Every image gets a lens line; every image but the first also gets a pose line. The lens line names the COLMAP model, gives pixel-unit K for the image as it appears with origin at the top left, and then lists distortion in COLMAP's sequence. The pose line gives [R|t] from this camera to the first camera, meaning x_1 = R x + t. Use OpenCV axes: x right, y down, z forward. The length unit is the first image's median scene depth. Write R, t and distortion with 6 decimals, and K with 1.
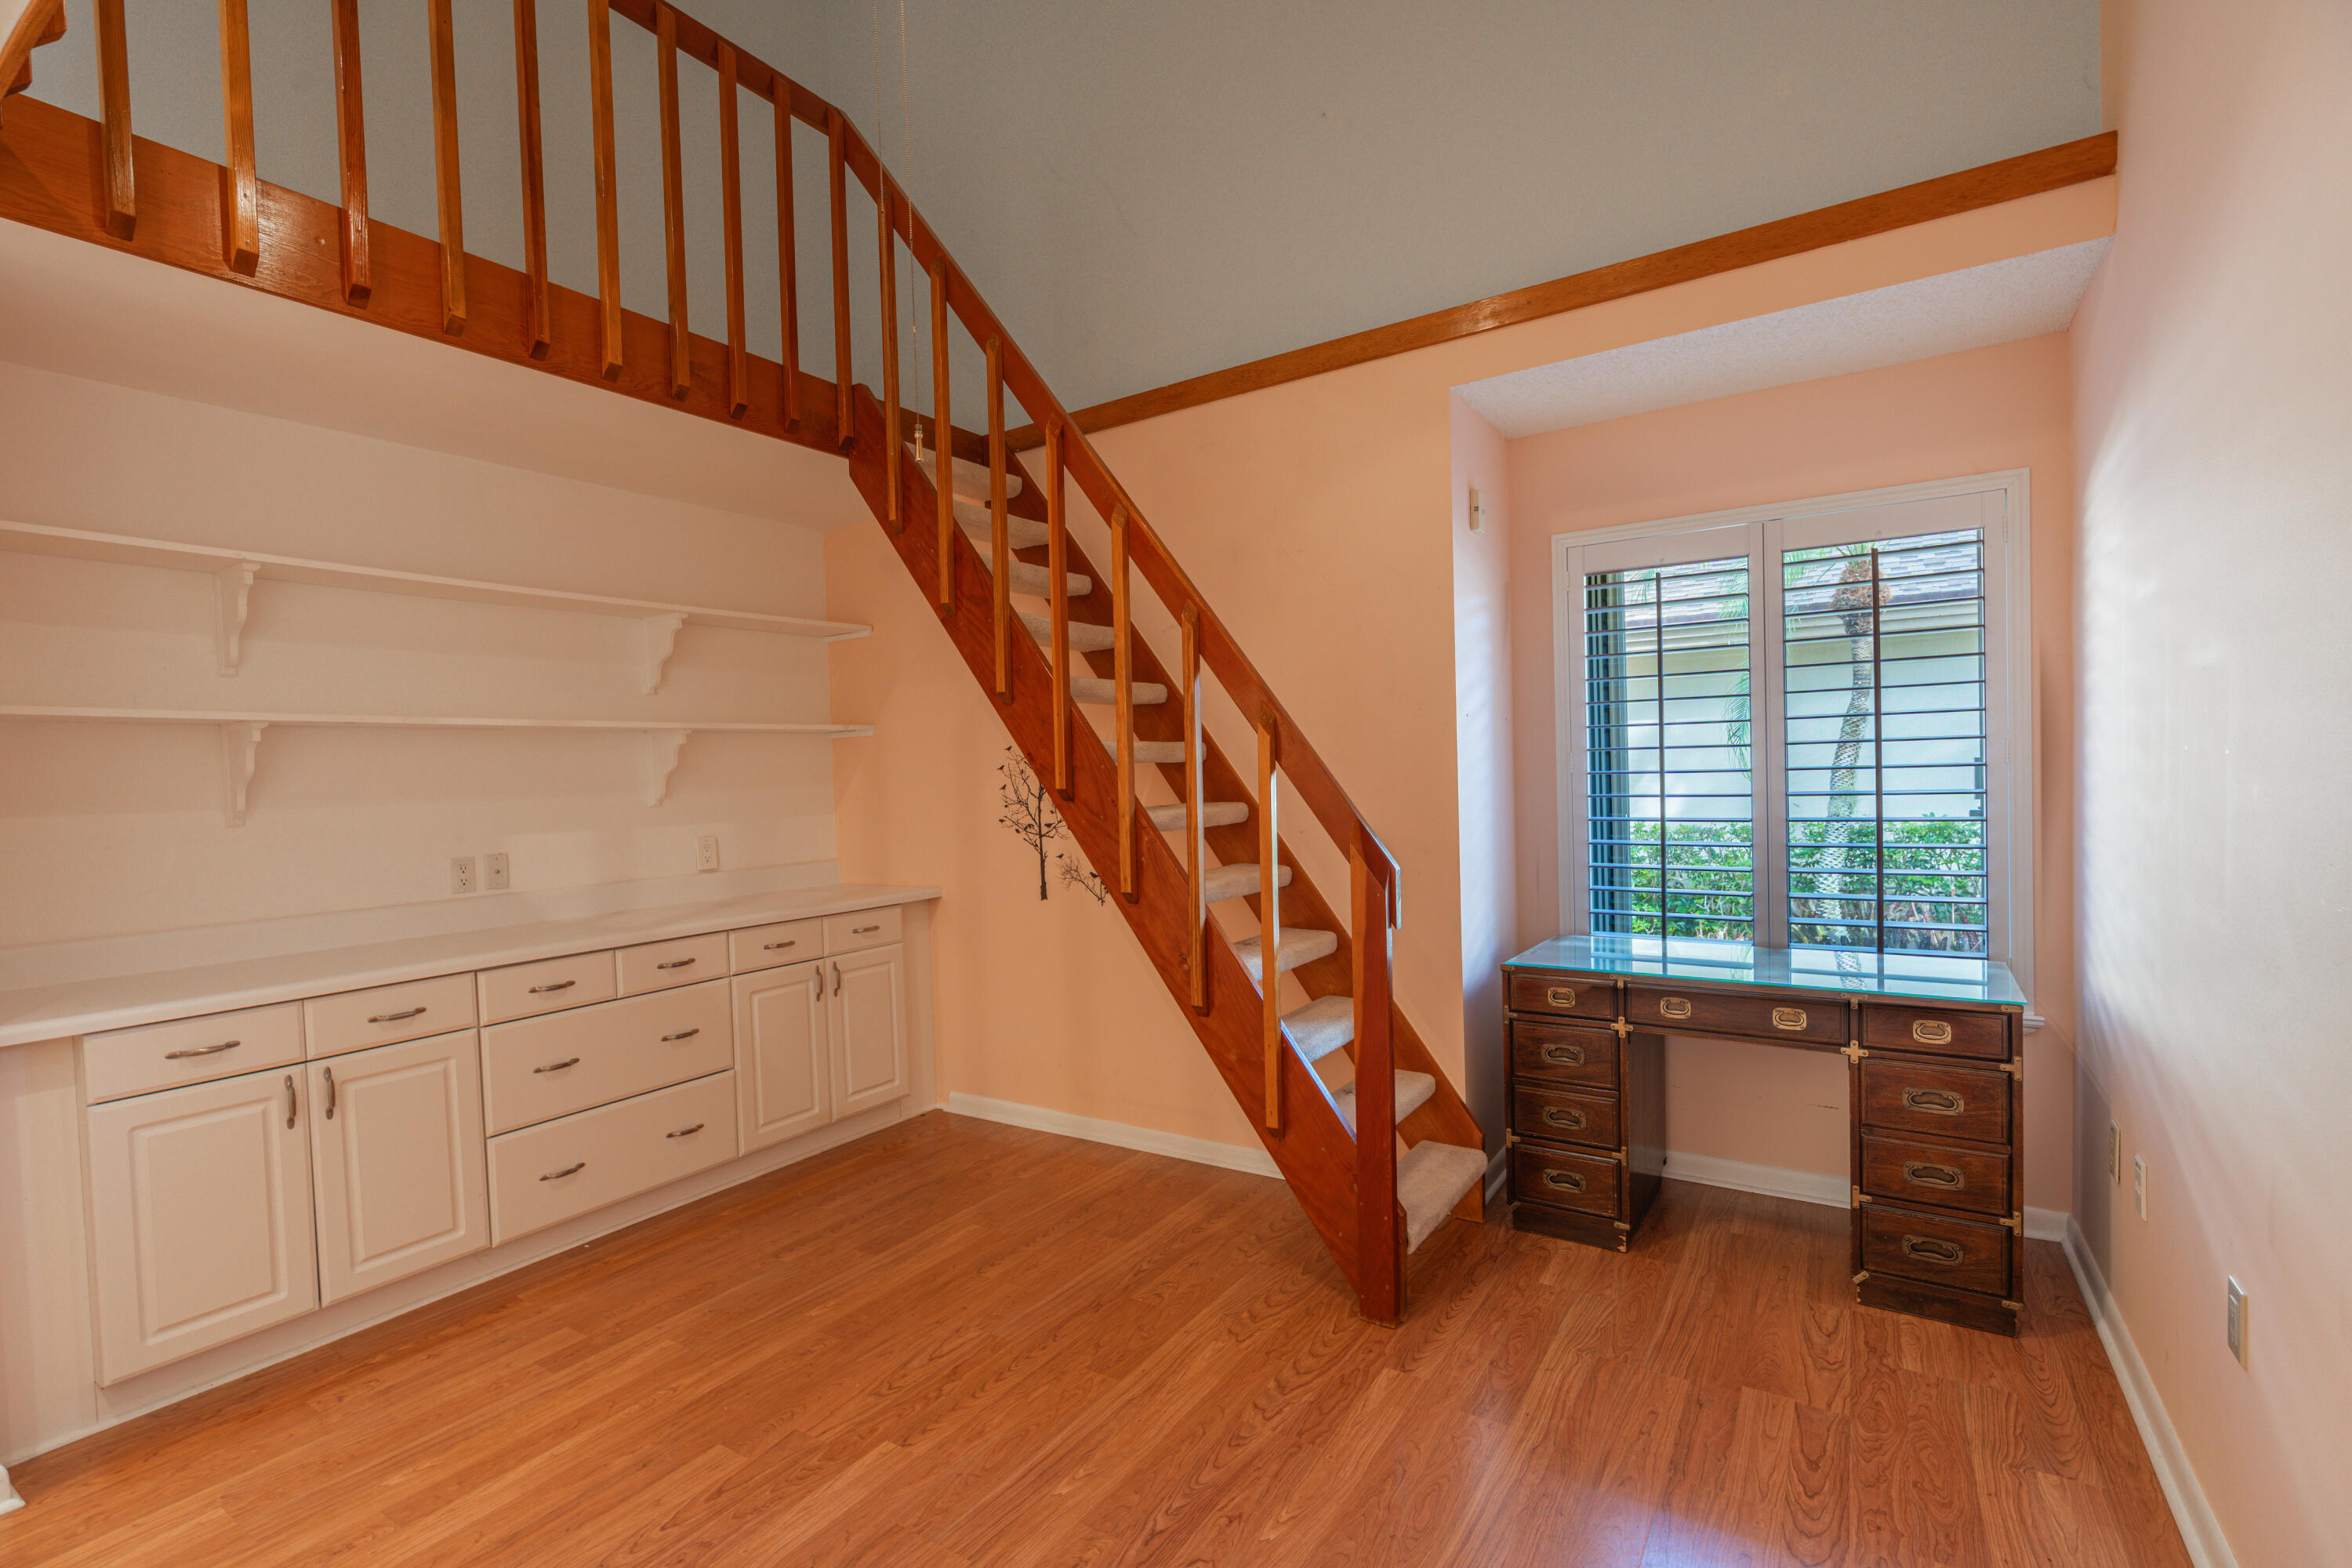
lens RADIAL K [[1067.9, 0, 1169.3], [0, 1067.9, 796.2], [0, 0, 1]] dist [-0.003661, 0.001620]
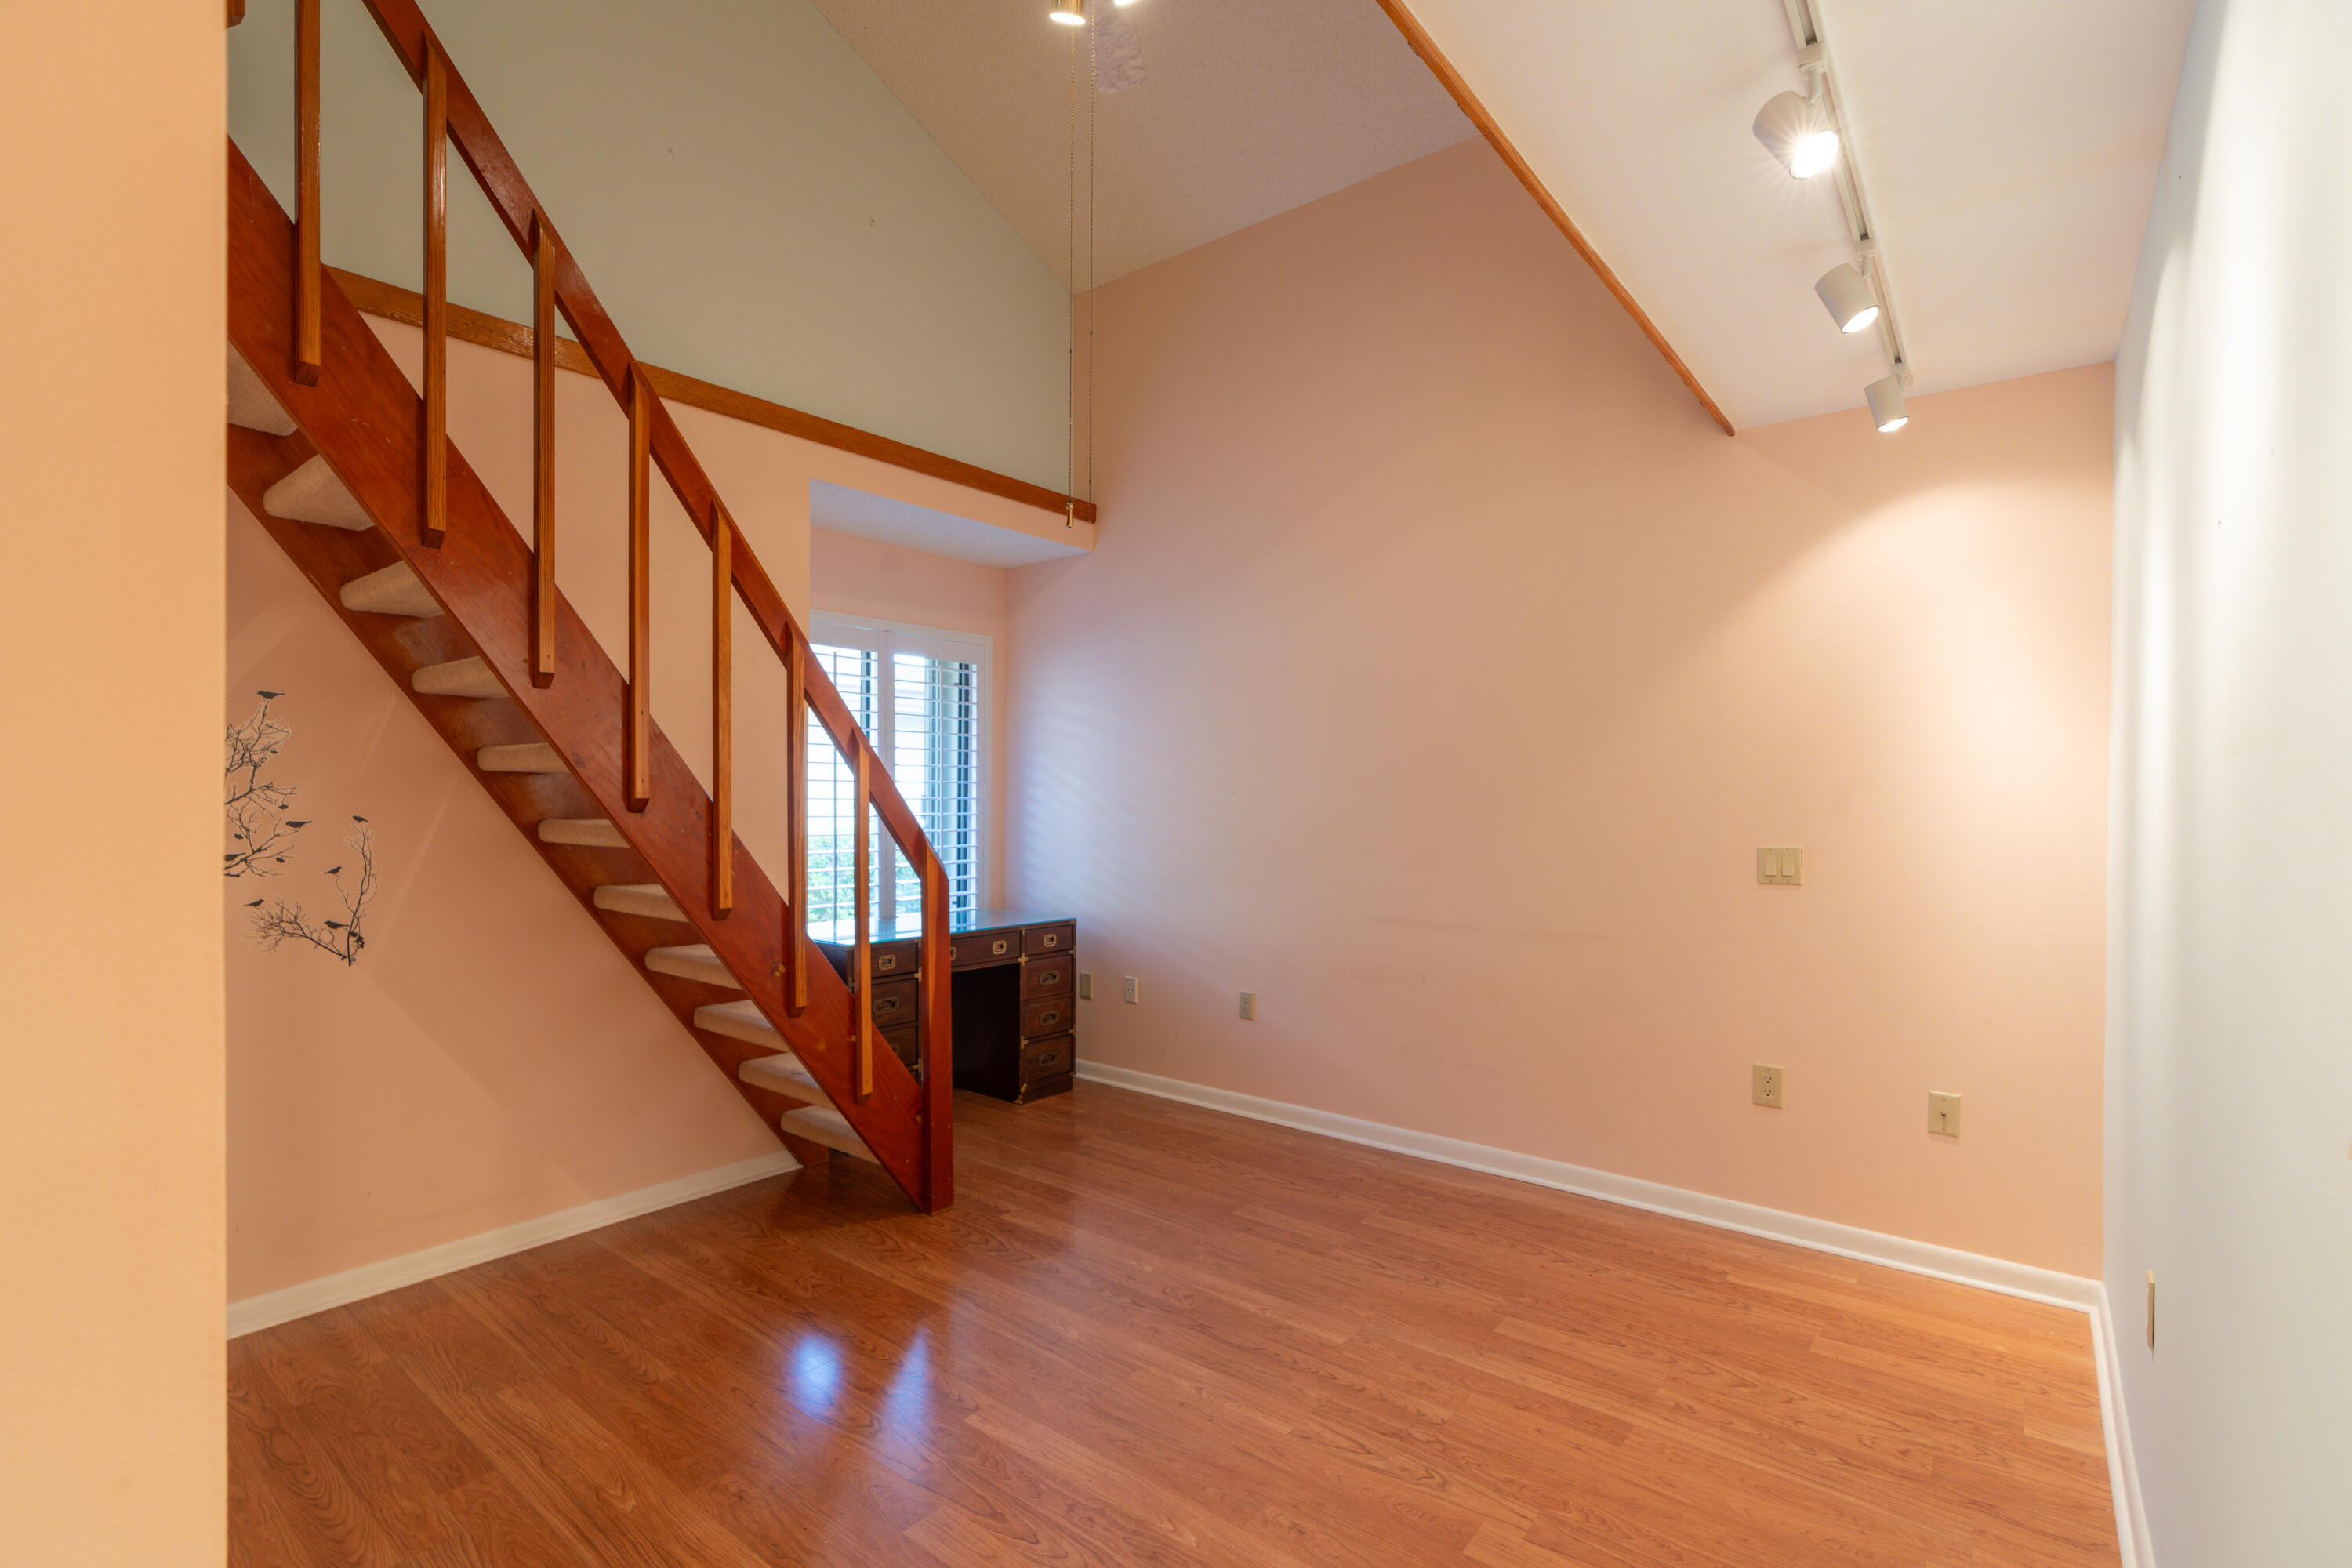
lens RADIAL K [[1067.9, 0, 1168.9], [0, 1067.9, 793.0], [0, 0, 1]] dist [-0.003661, 0.001620]
pose [[0.099973, 0.032769, 0.994450, -0.941722], [0.016317, 0.999269, -0.034568, 0.026755], [-0.994856, 0.019682, 0.099365, 0.501550]]
